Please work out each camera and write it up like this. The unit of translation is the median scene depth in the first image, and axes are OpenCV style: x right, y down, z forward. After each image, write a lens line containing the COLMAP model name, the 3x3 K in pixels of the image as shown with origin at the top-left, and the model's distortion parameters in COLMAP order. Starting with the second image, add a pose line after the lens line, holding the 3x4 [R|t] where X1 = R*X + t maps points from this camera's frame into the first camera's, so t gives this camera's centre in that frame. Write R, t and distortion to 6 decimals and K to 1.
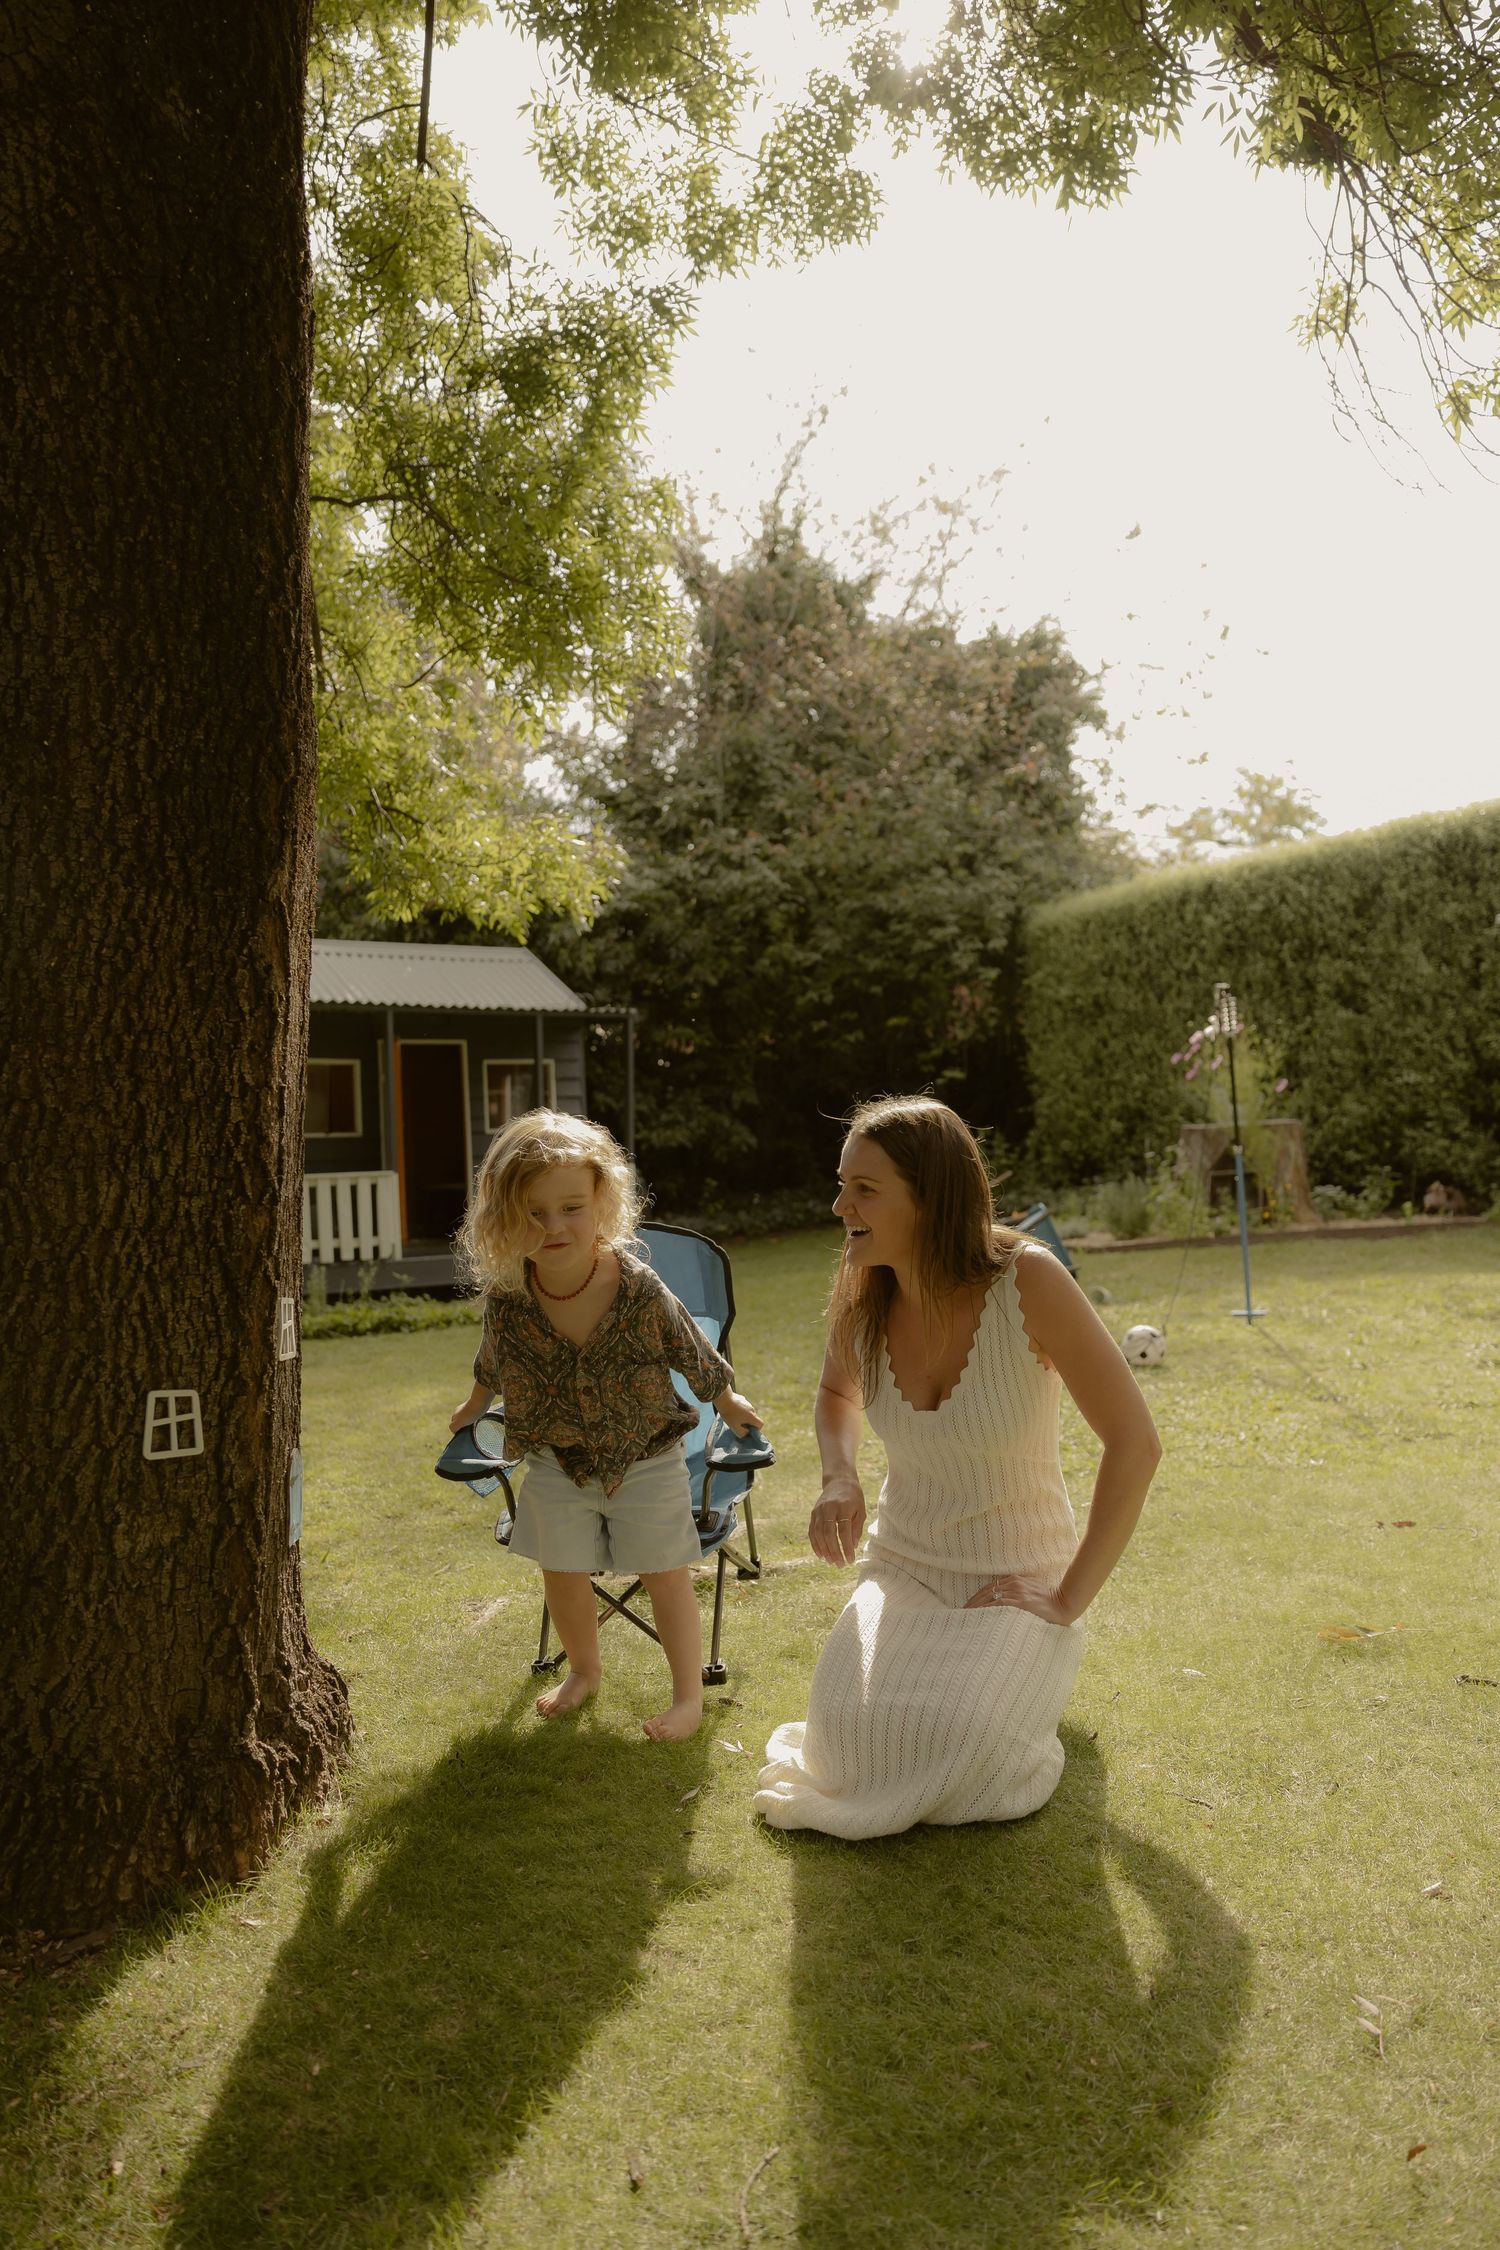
lens RADIAL K [[1465.7, 0, 759.4], [0, 1465.7, 1134.8], [0, 0, 1]] dist [0.006967, 0.003148]
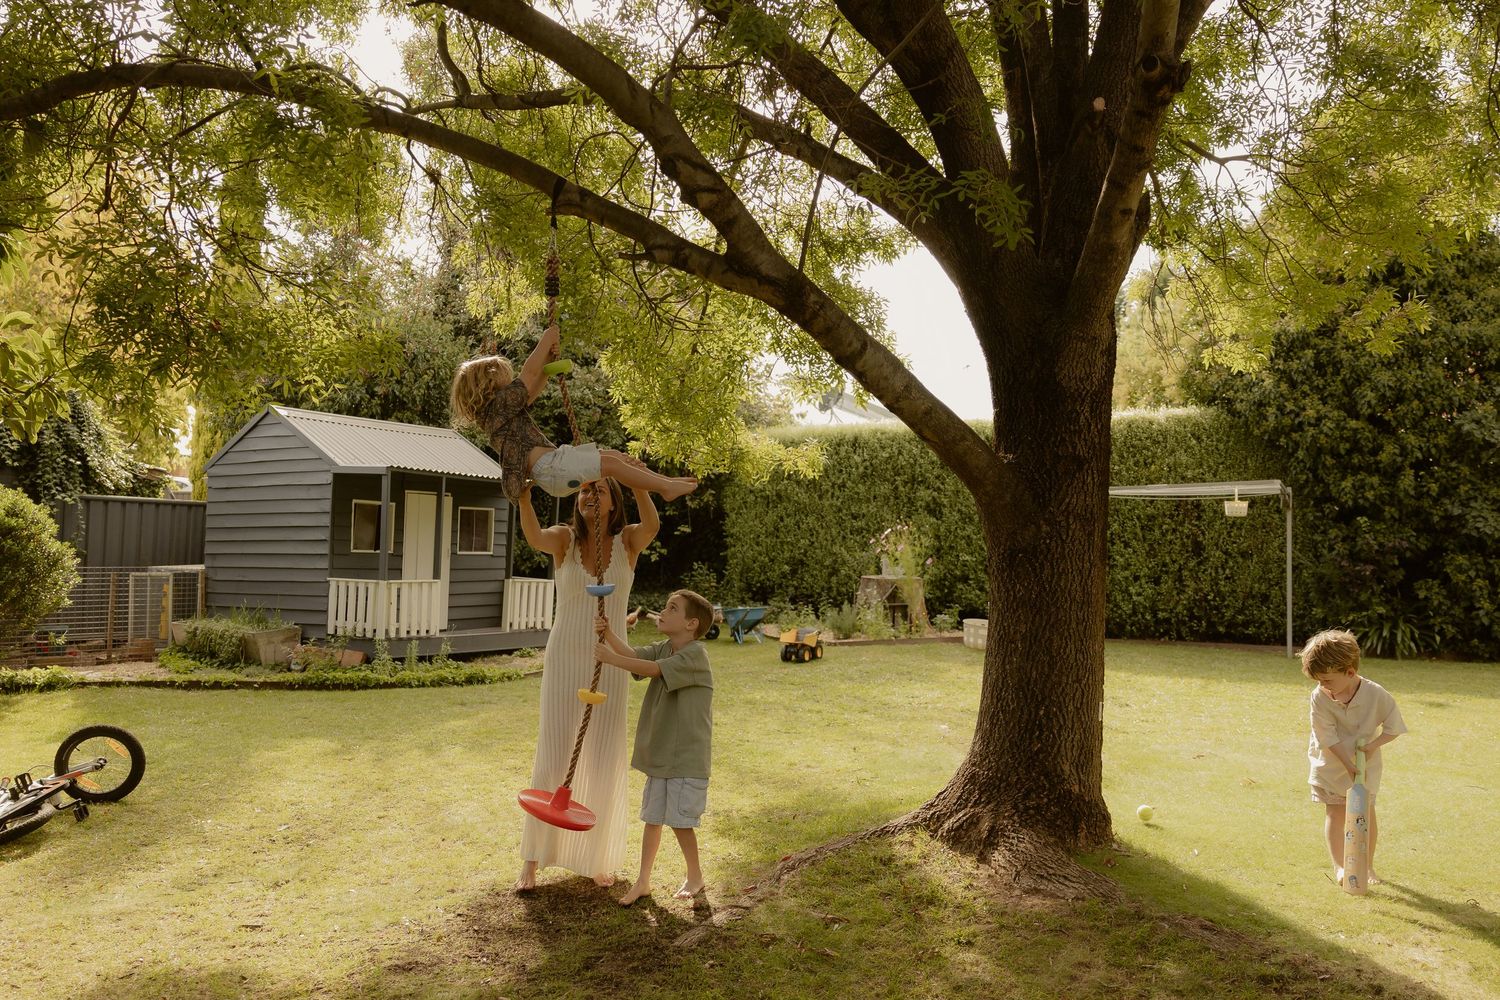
lens RADIAL K [[1101.4, 0, 752.1], [0, 1101.4, 522.5], [0, 0, 1]] dist [0.018292, -0.003853]
pose [[0.904697, 0.074823, 0.419435, -0.321200], [-0.069135, 0.997192, -0.028769, -0.018607], [-0.420410, -0.002971, 0.907329, -0.140862]]
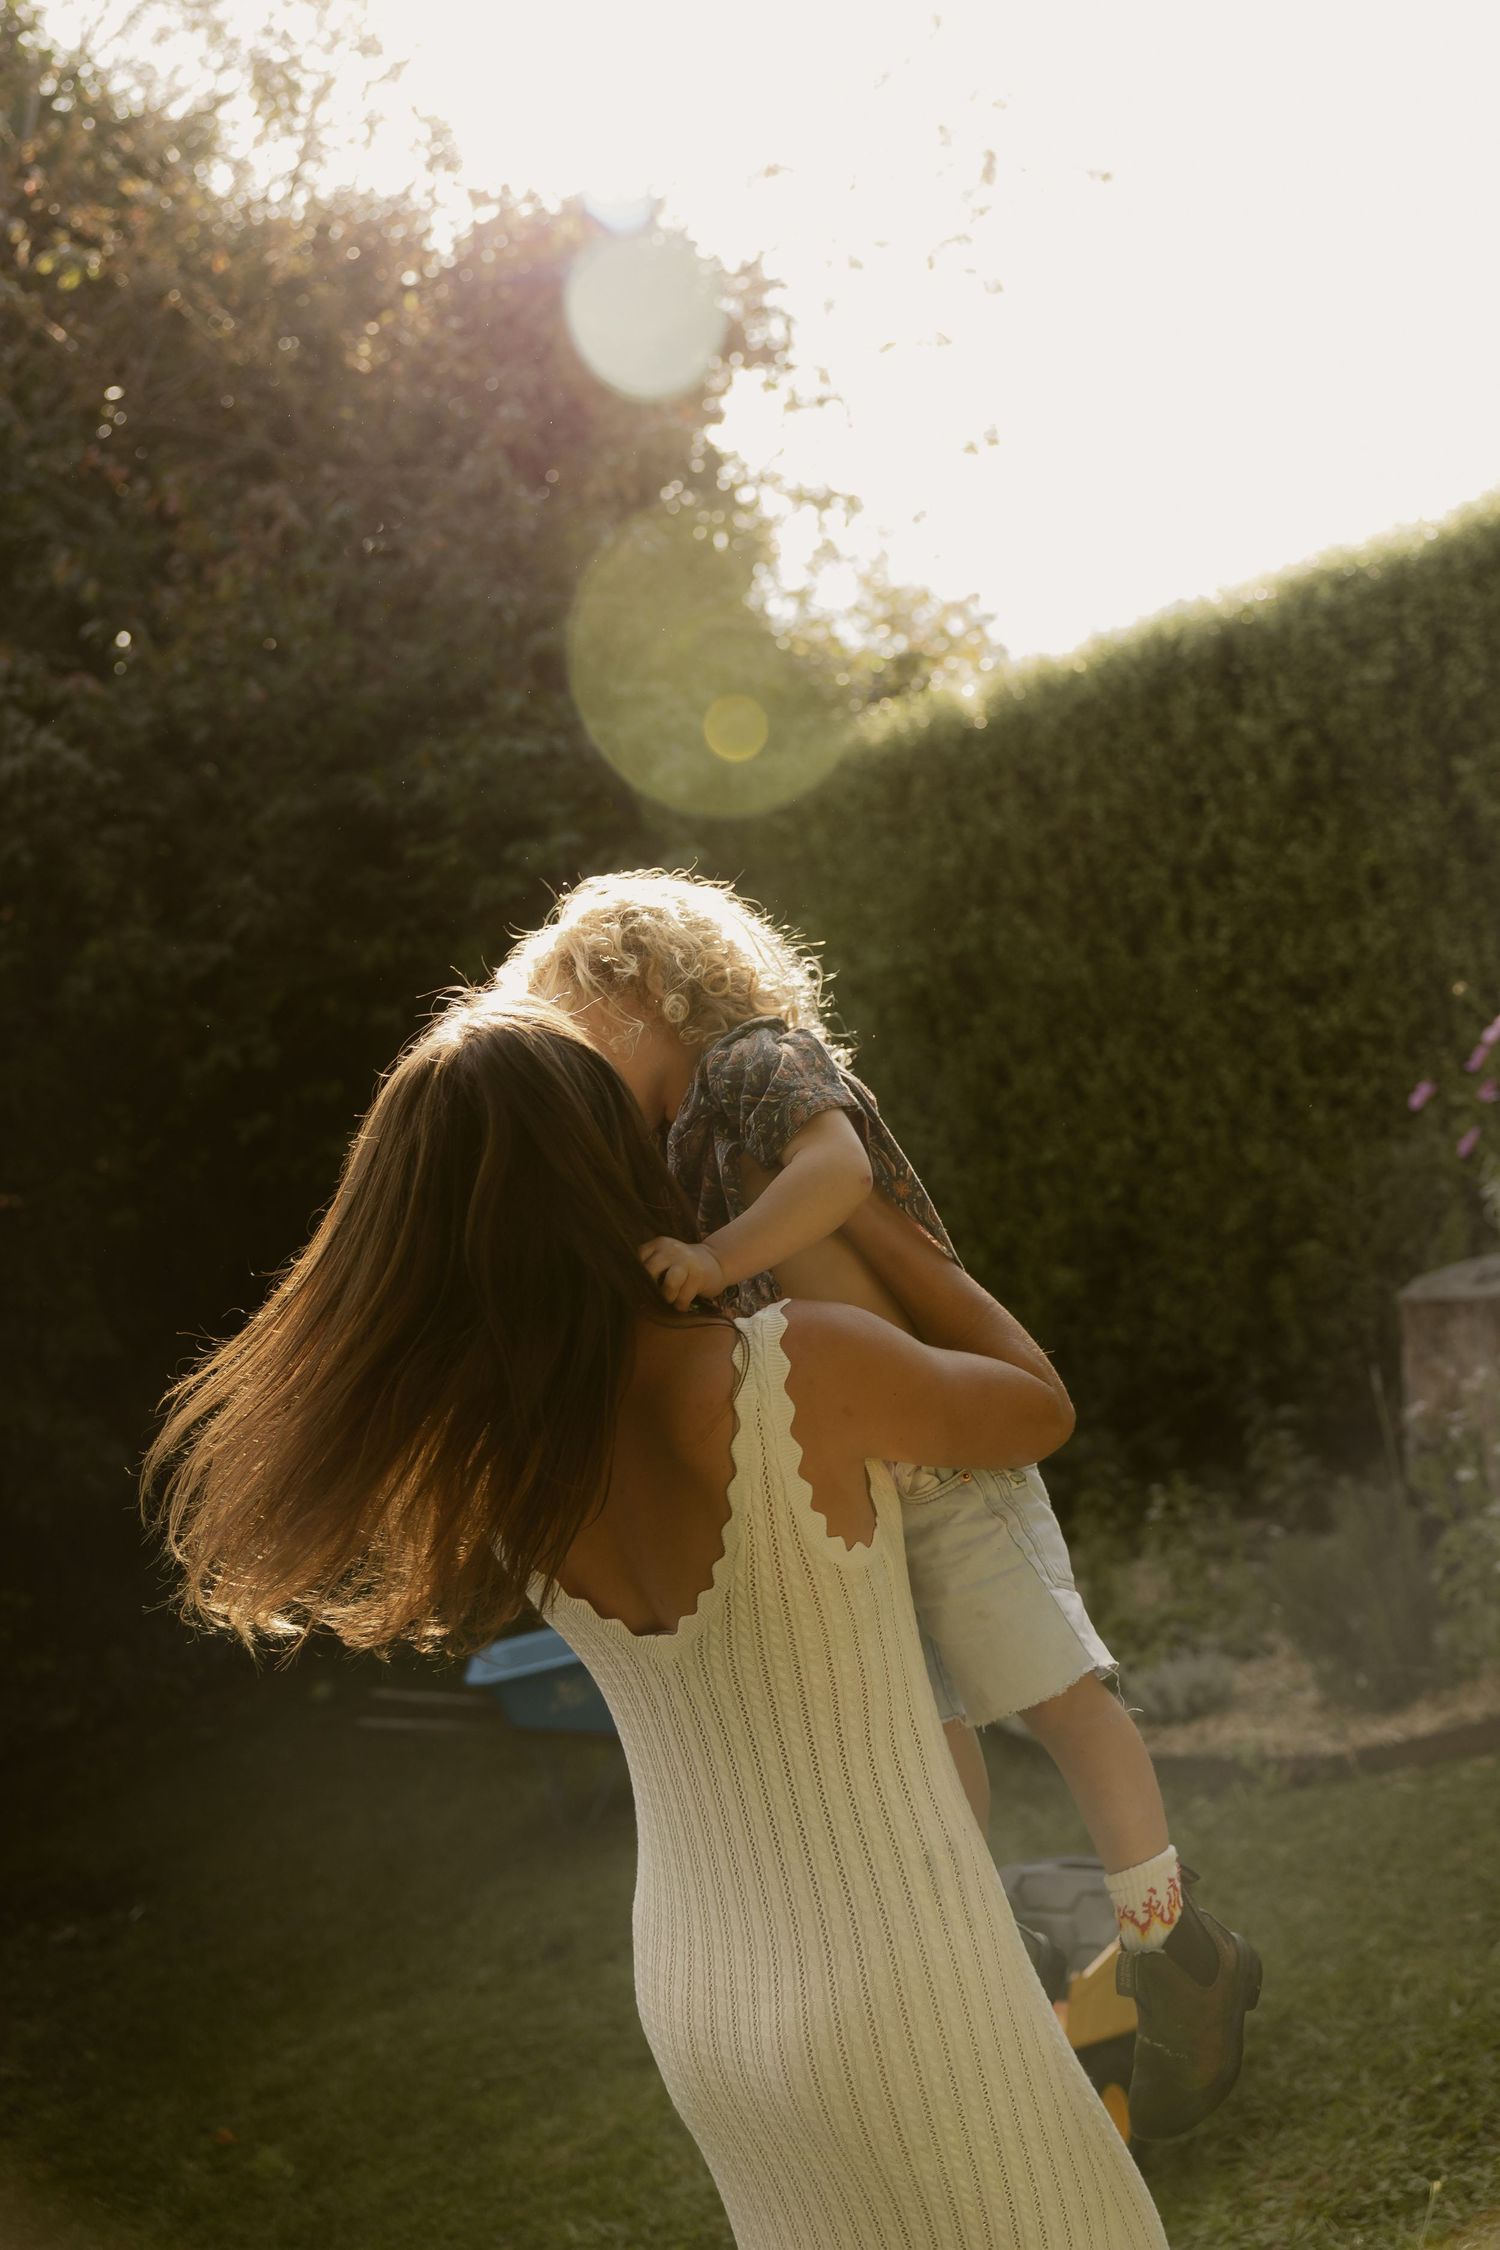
lens RADIAL K [[2418.2, 0, 777.0], [0, 2418.2, 1057.0], [0, 0, 1]] dist [0.009914, 0.000000]
pose [[0.953366, -0.135826, 0.269527, 0.004128], [0.156021, 0.986228, -0.054871, -0.039618], [-0.258363, 0.094364, 0.961428, 0.379629]]
